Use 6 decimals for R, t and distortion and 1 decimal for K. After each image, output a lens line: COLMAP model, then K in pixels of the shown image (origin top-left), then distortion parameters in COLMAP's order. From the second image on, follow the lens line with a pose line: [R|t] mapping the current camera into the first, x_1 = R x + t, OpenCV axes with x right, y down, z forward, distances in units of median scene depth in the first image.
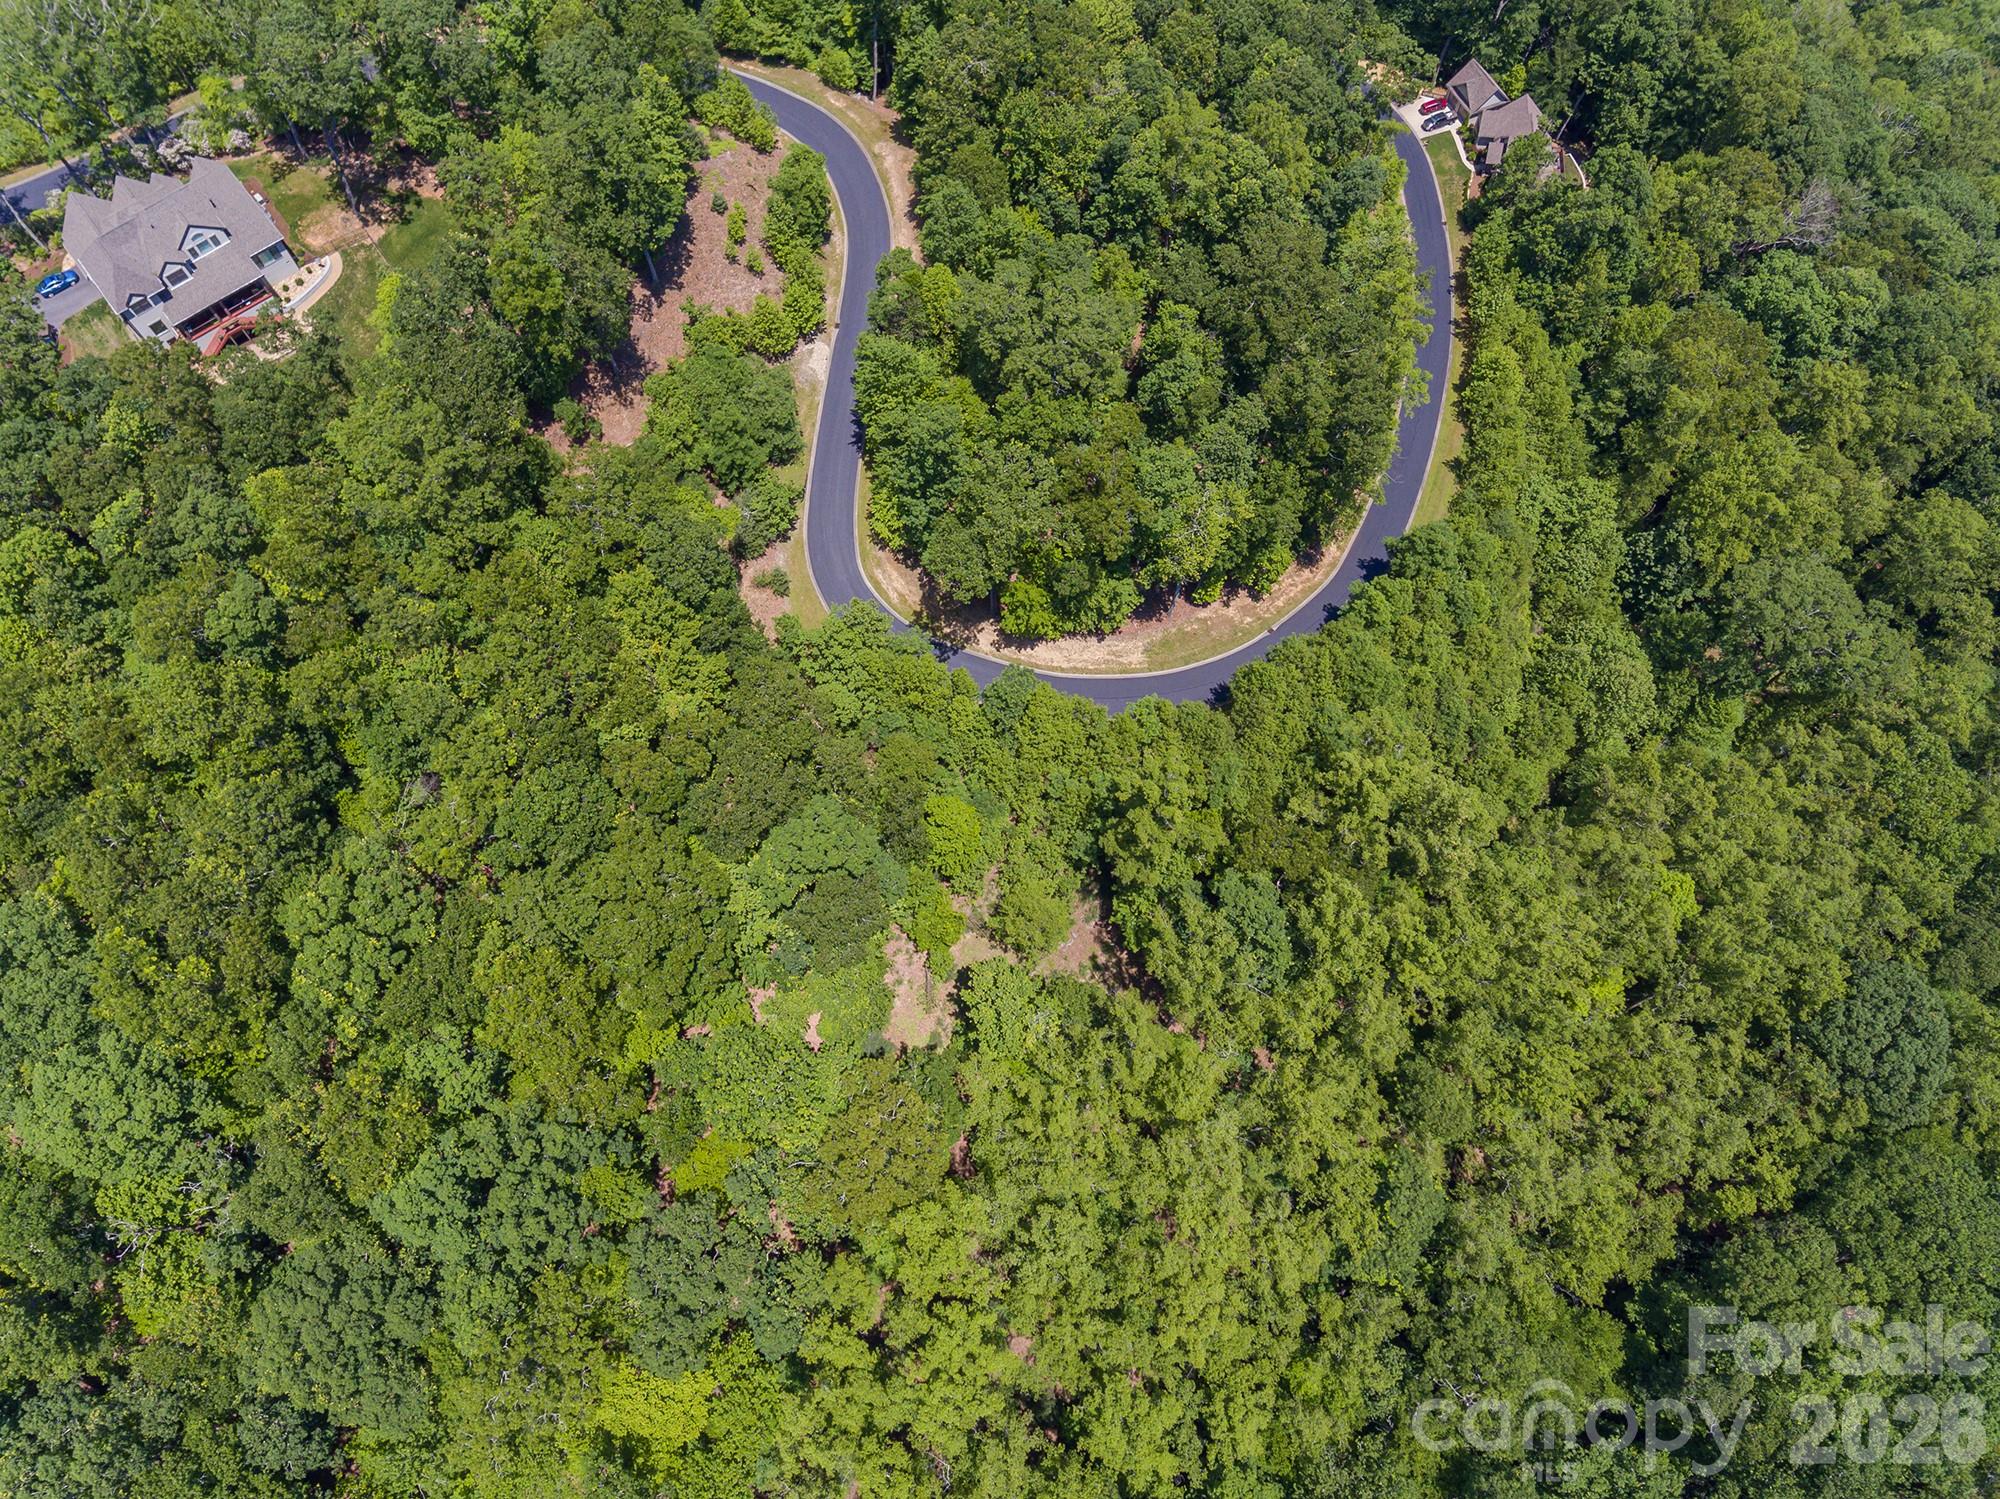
lens RADIAL K [[1391.9, 0, 994.5], [0, 1391.9, 739.4], [0, 0, 1]] dist [-0.036978, 0.028664]
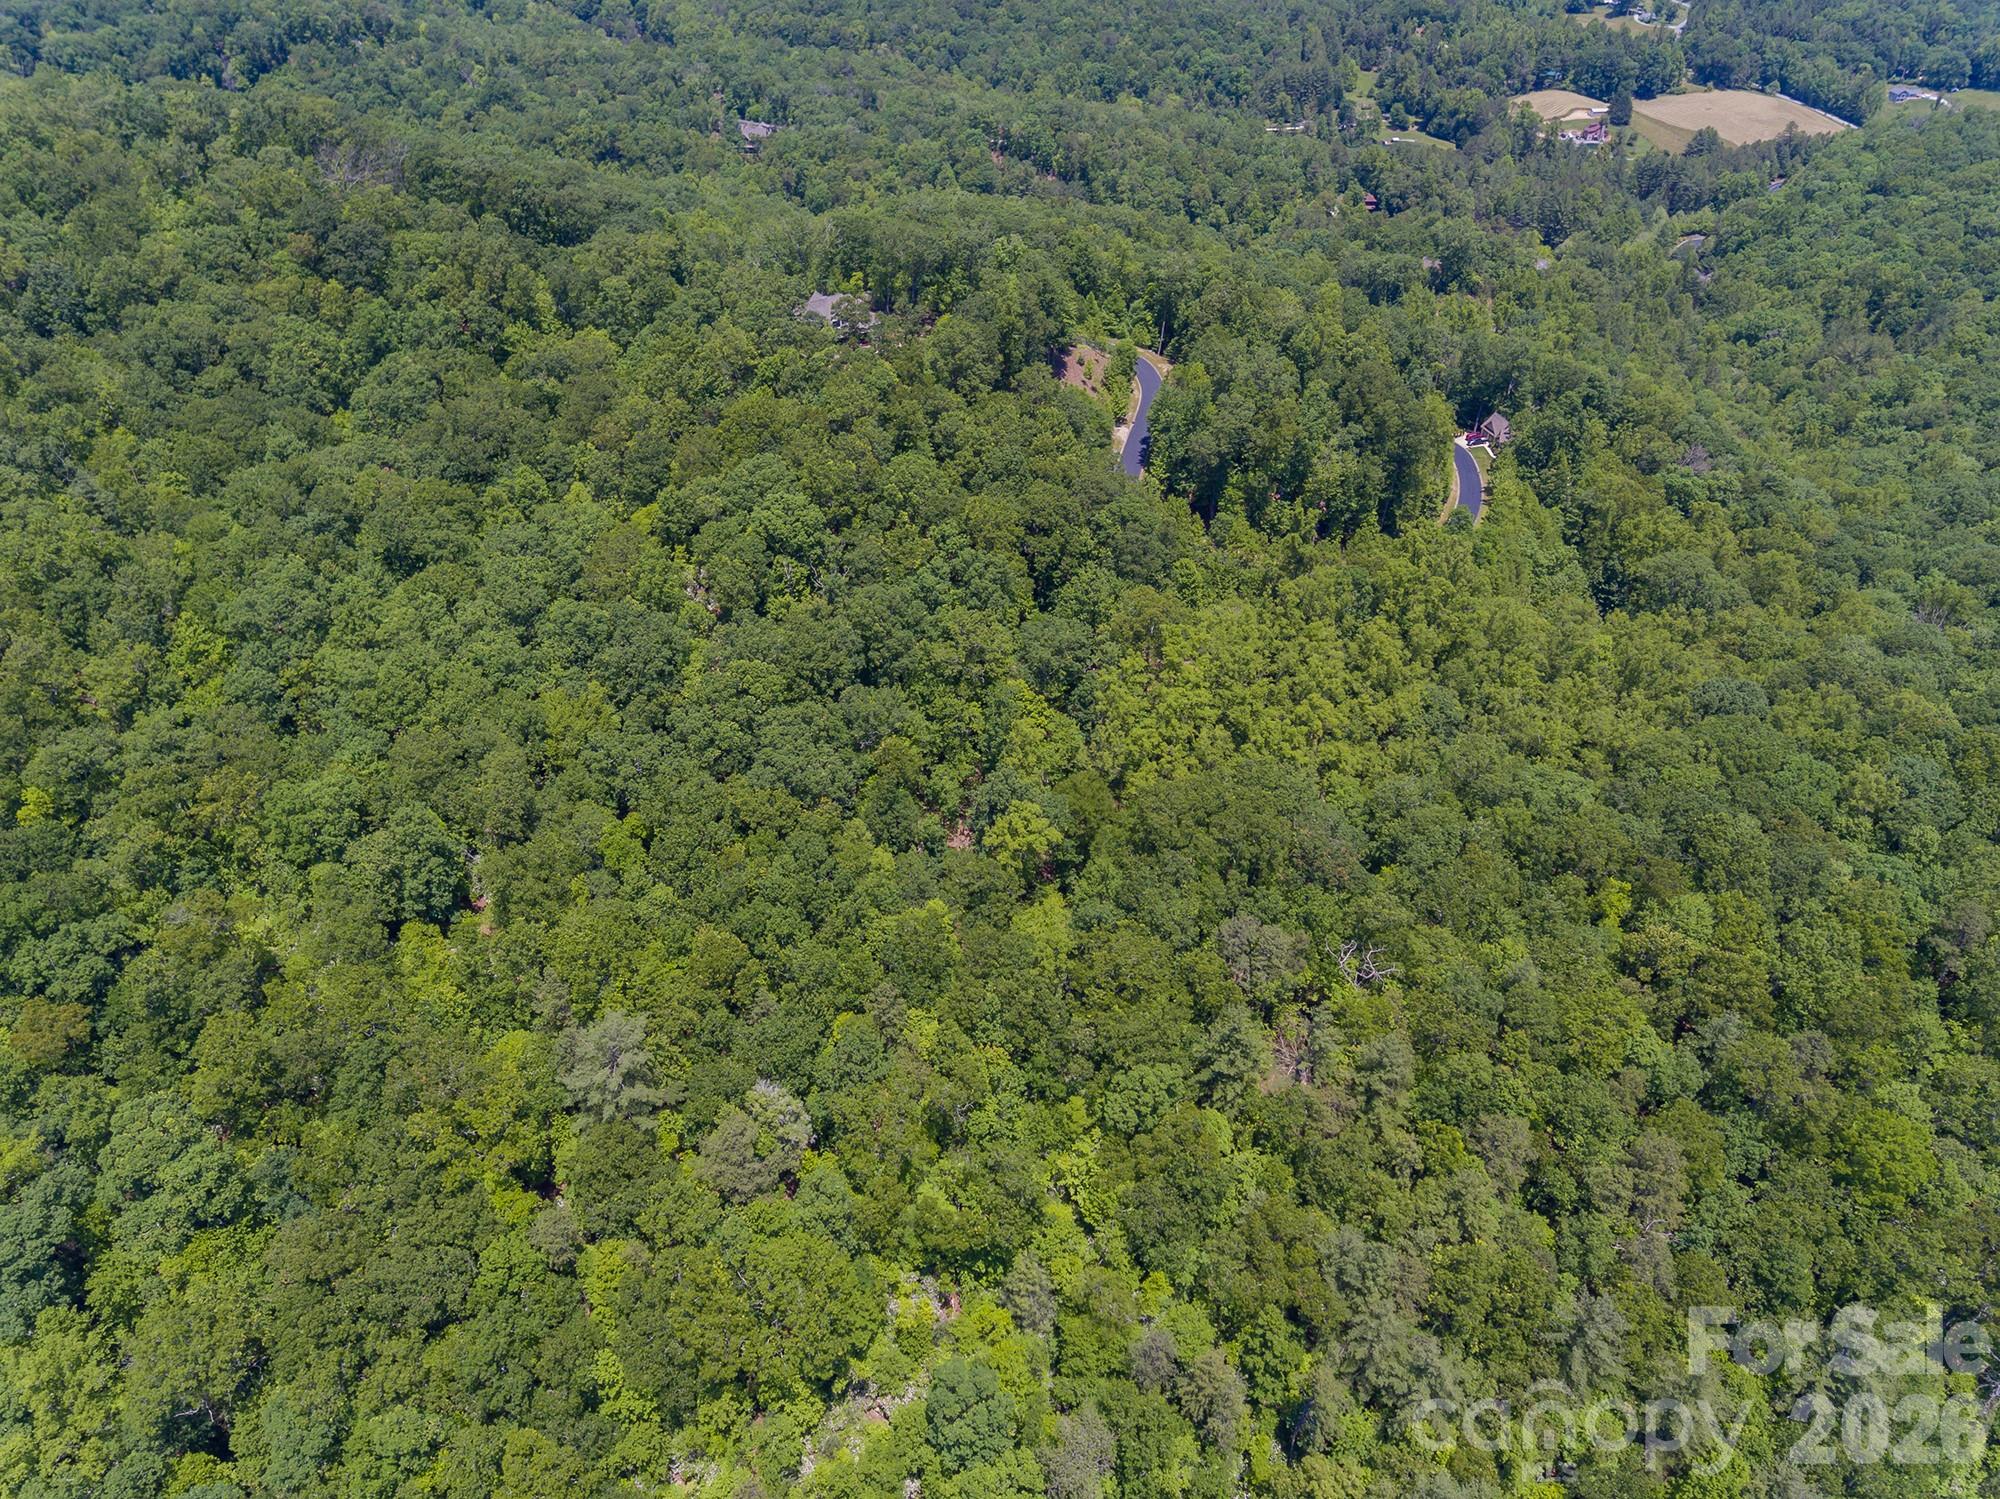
lens RADIAL K [[1391.9, 0, 986.0], [0, 1391.9, 755.9], [0, 0, 1]] dist [-0.036978, 0.028664]
pose [[0.989466, 0.076315, -0.123016, -0.055029], [-0.128376, 0.855303, -0.501972, 1.231936], [0.066908, 0.512477, 0.856091, -0.451448]]
